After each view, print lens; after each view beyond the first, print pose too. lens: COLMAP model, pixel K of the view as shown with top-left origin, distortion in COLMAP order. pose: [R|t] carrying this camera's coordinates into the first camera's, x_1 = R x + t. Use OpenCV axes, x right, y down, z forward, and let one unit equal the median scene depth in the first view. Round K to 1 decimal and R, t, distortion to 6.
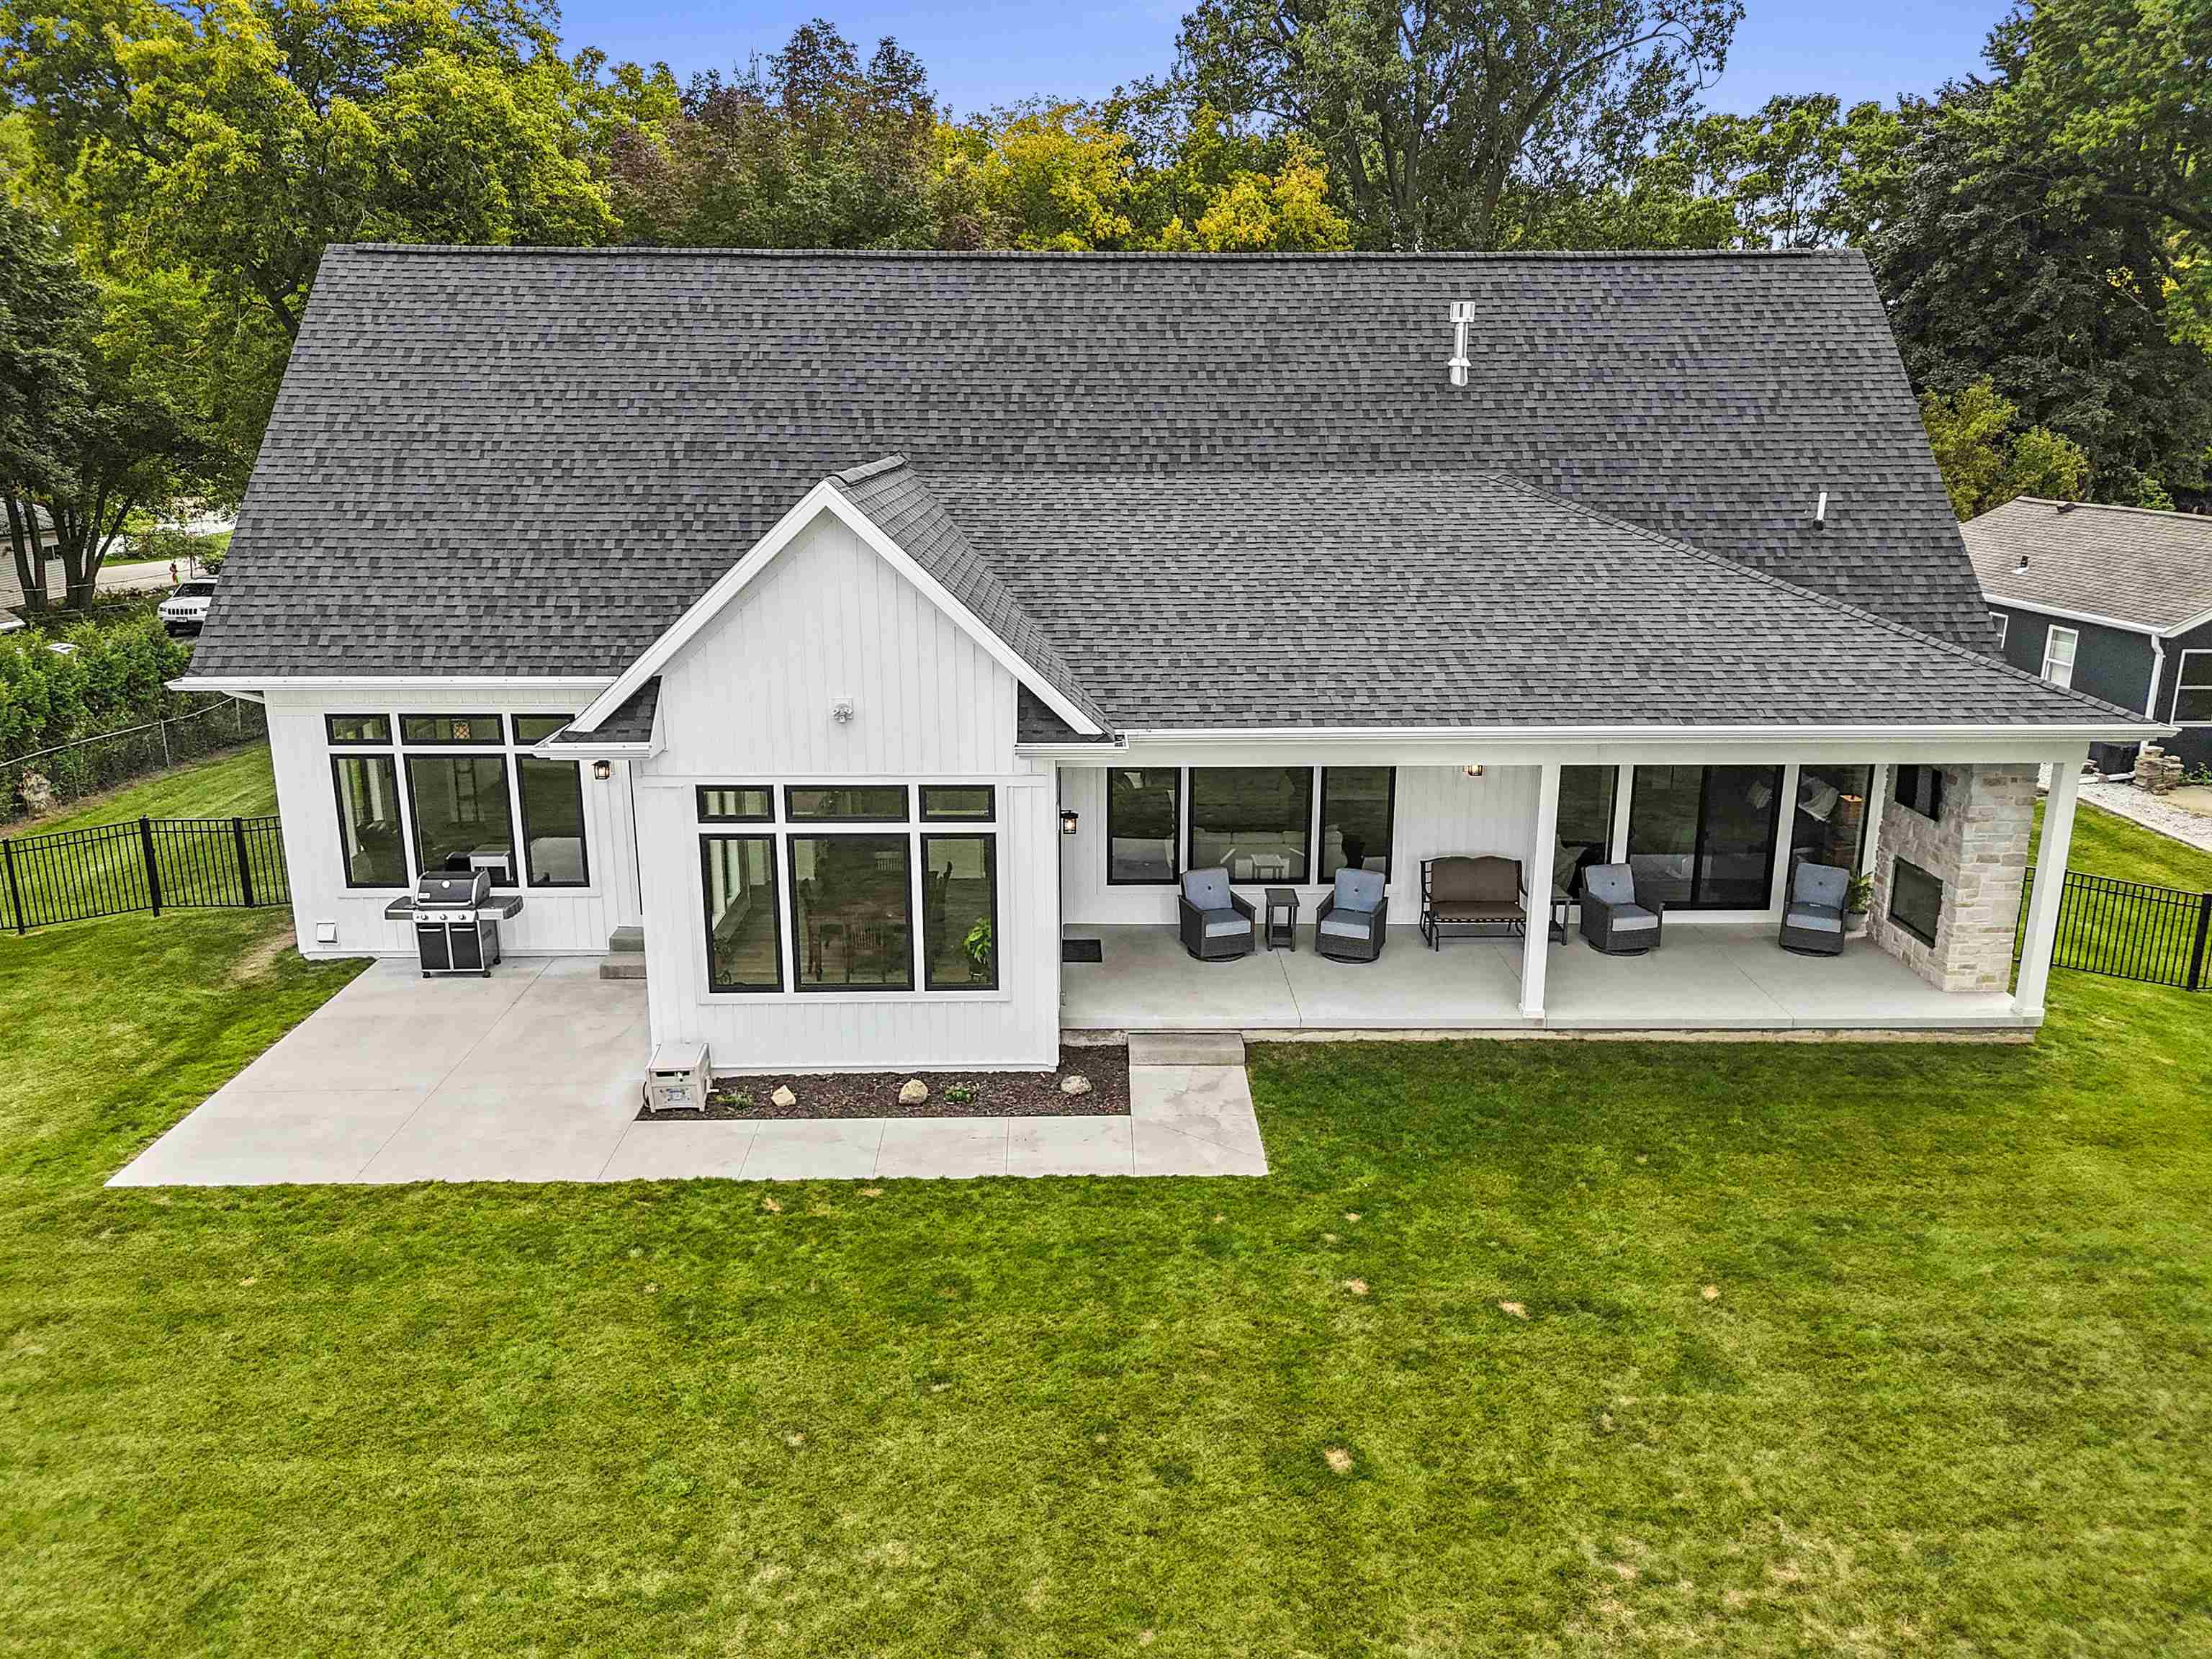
lens RADIAL K [[1622.8, 0, 1106.0], [0, 1622.8, 829.5], [0, 0, 1]] dist [0.071425, -0.078506]
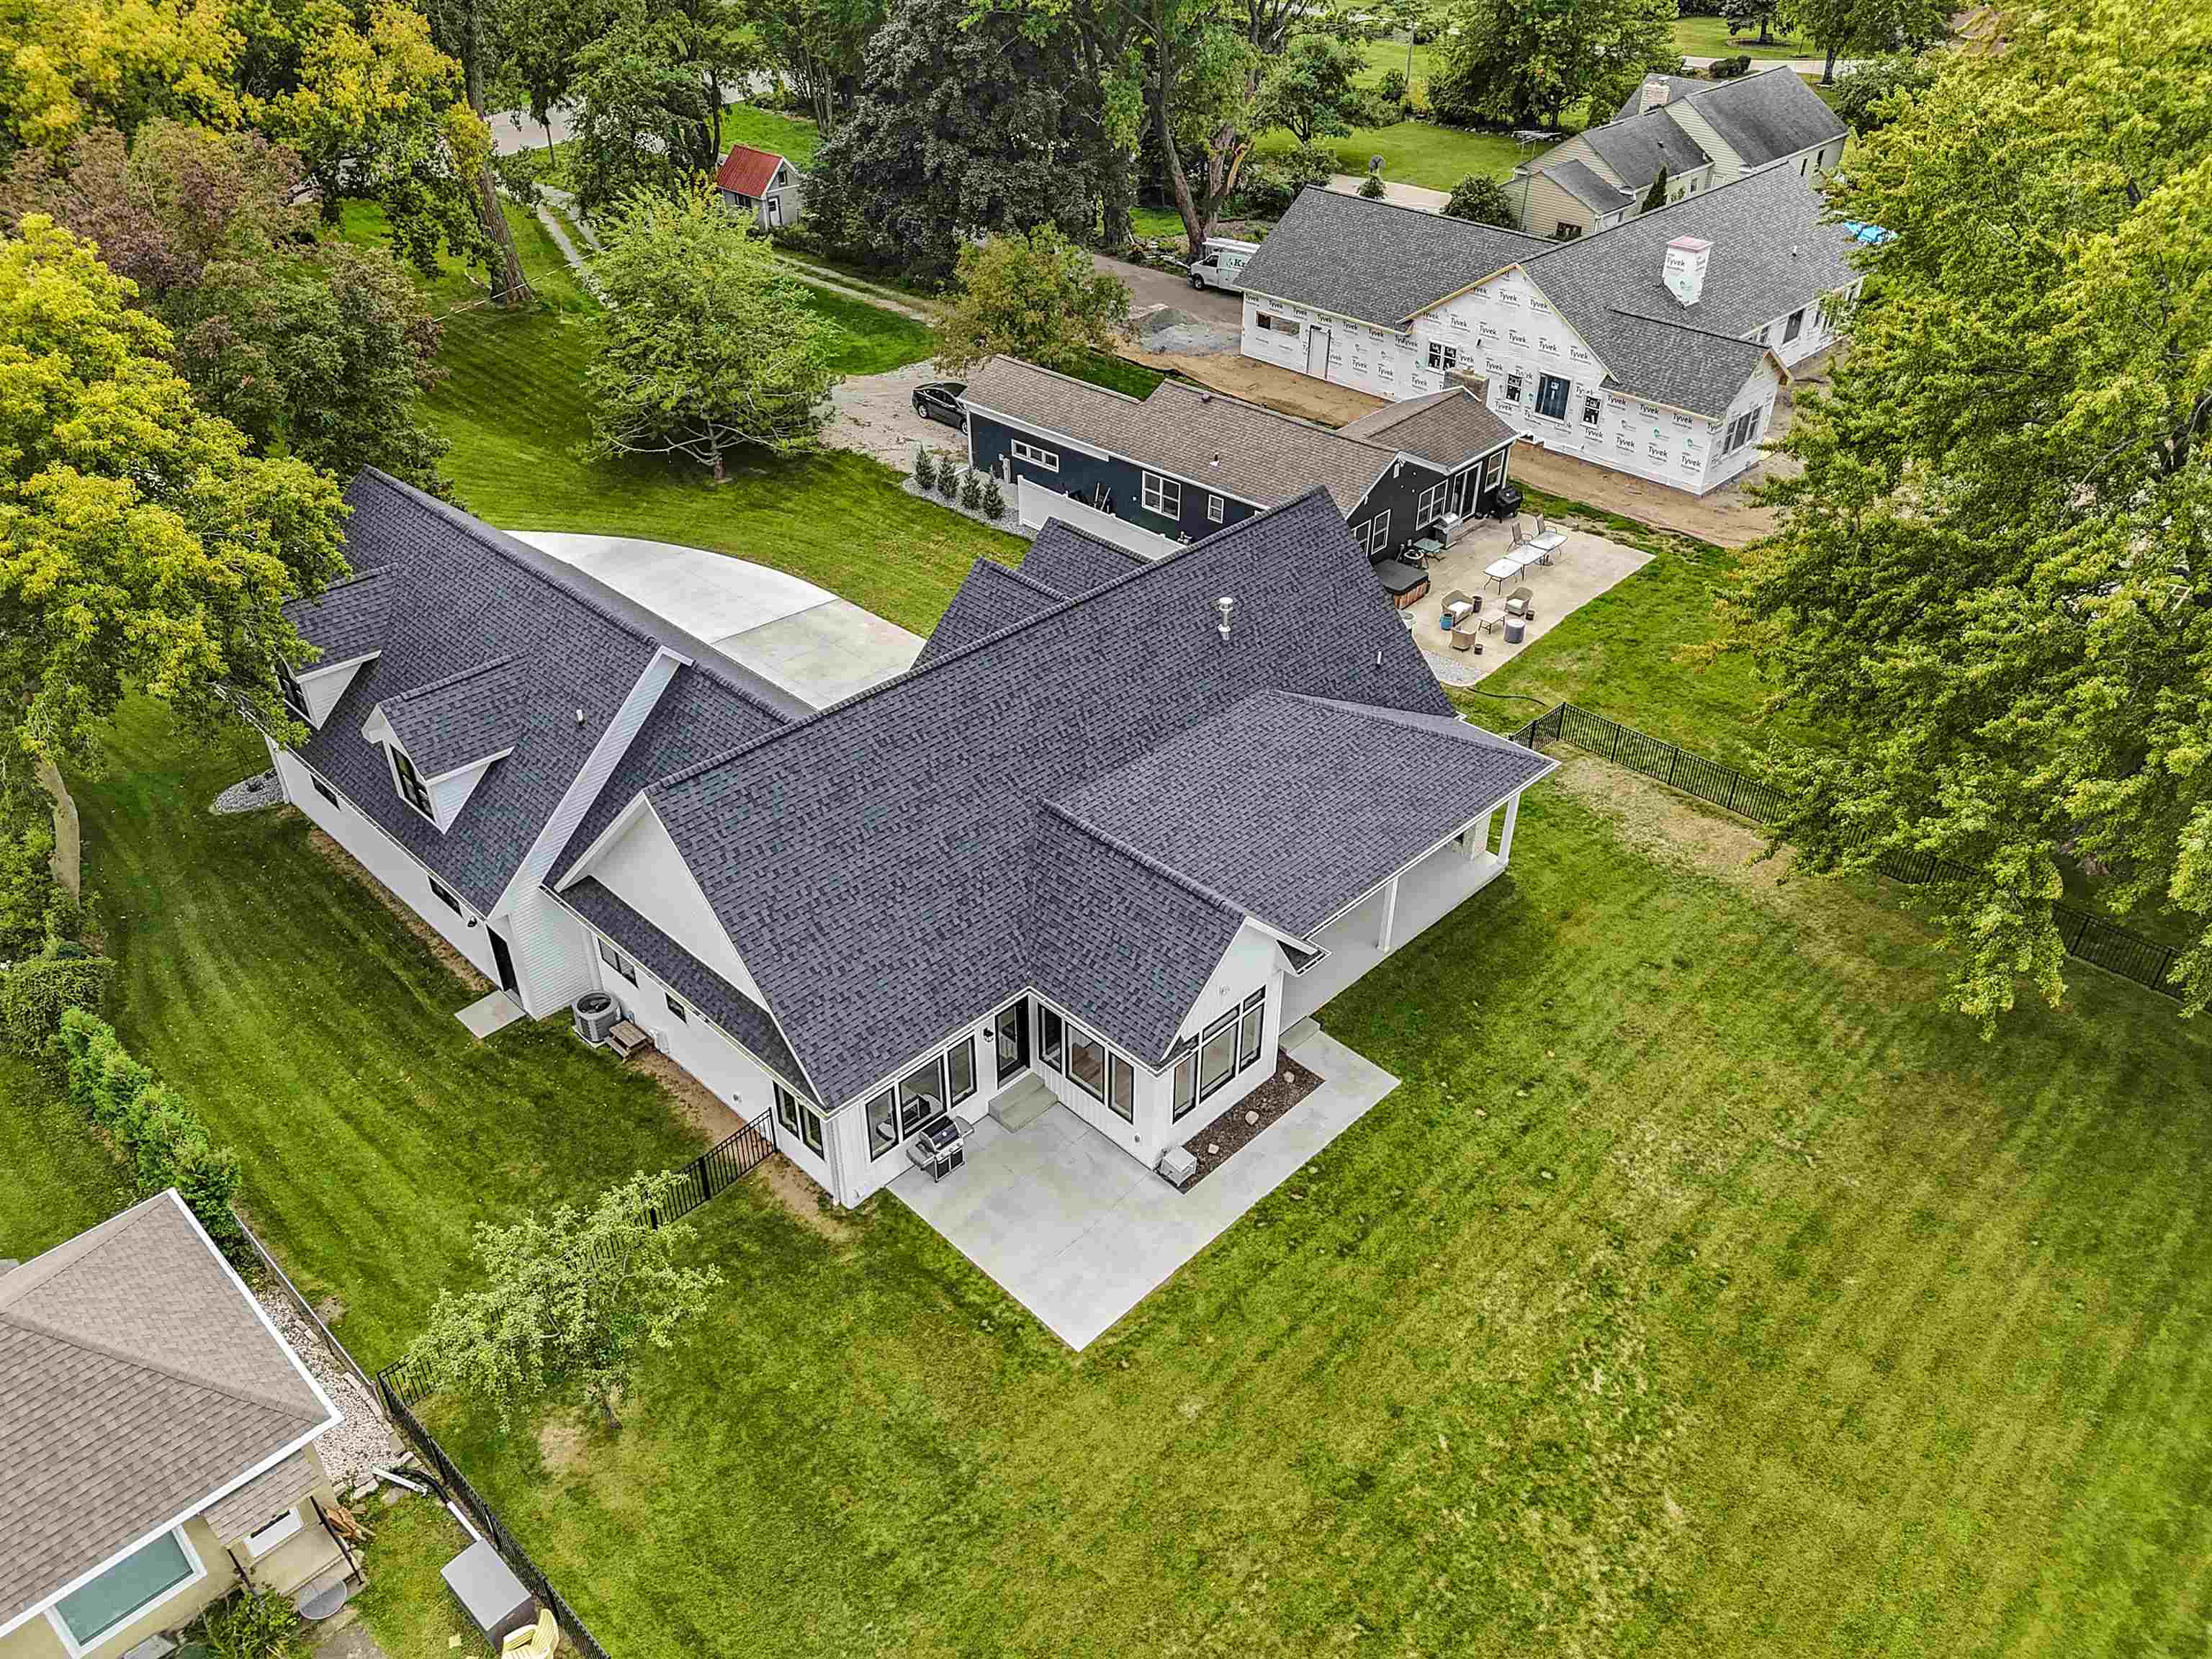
lens RADIAL K [[1622.8, 0, 1106.0], [0, 1622.8, 829.5], [0, 0, 1]] dist [0.071425, -0.078506]
pose [[0.711130, -0.398518, 0.579205, -1.101169], [0.175028, 0.898246, 0.403137, -0.888843], [-0.680926, -0.185306, 0.708521, -0.288262]]
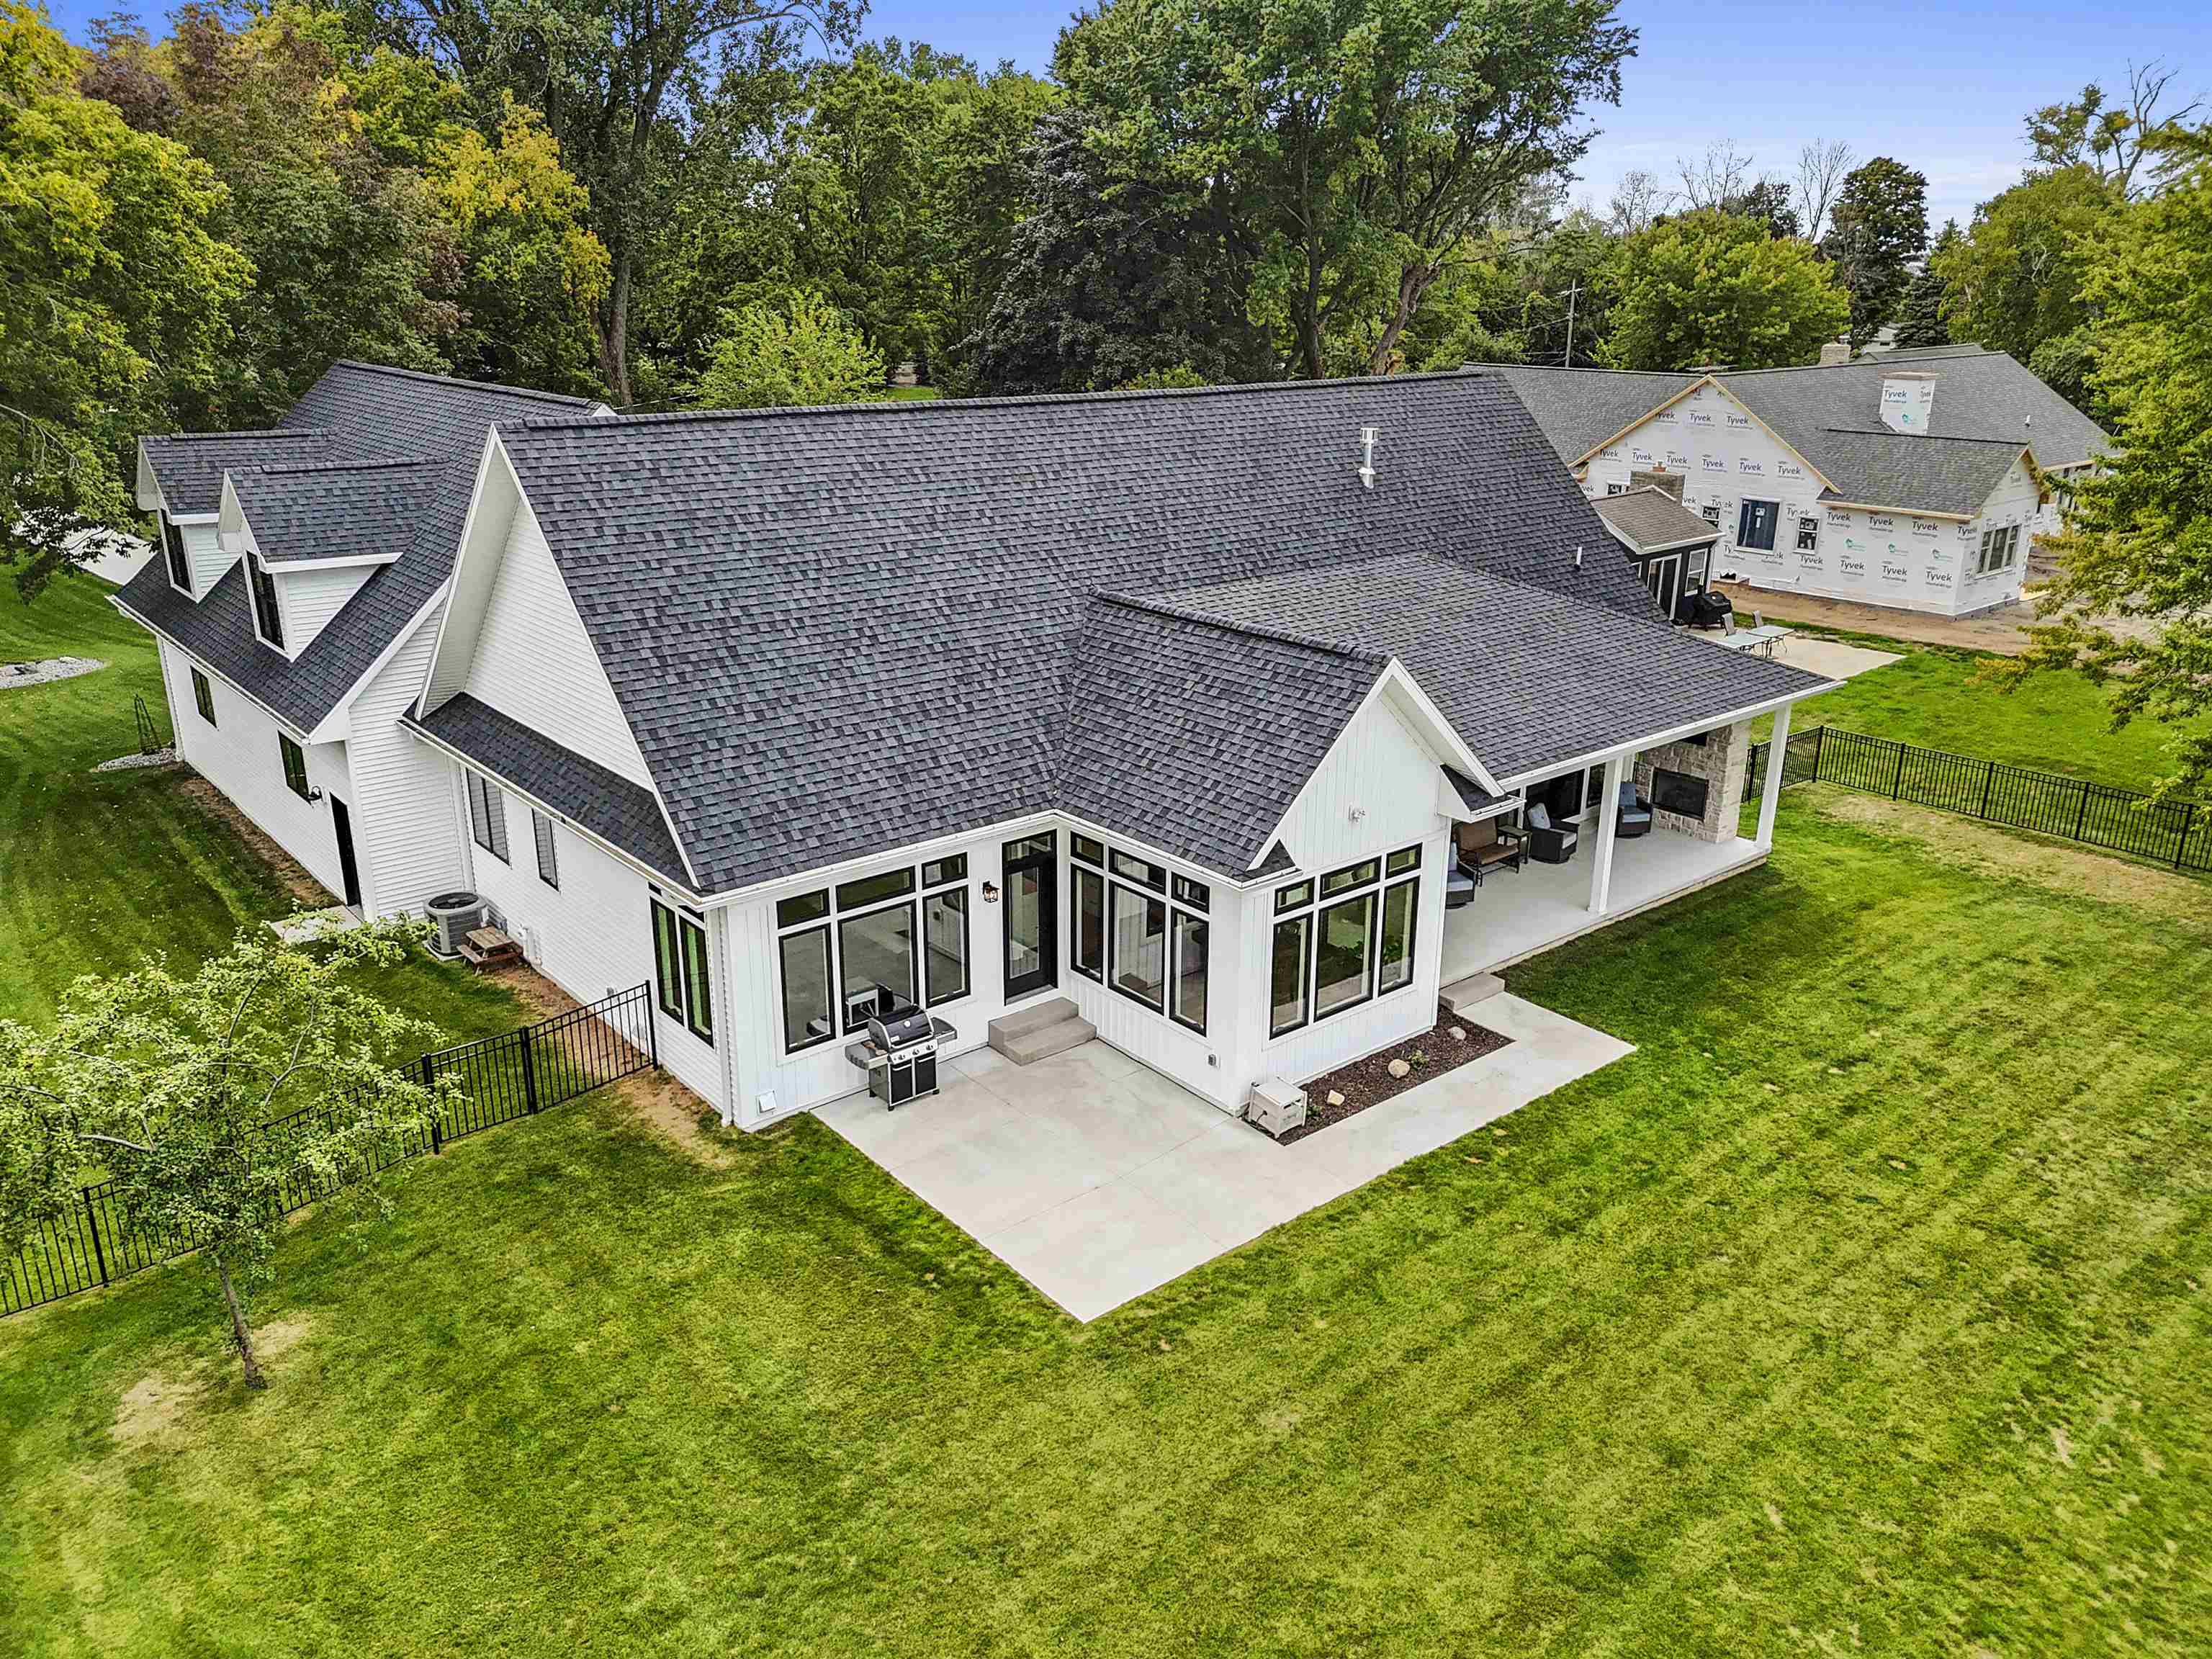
lens RADIAL K [[1622.8, 0, 1106.0], [0, 1622.8, 829.5], [0, 0, 1]] dist [0.060365, -0.042067]
pose [[0.777094, -0.202416, 0.595946, -0.880917], [0.158223, 0.979292, 0.126303, -0.204639], [-0.609171, -0.003857, 0.793029, 0.031913]]
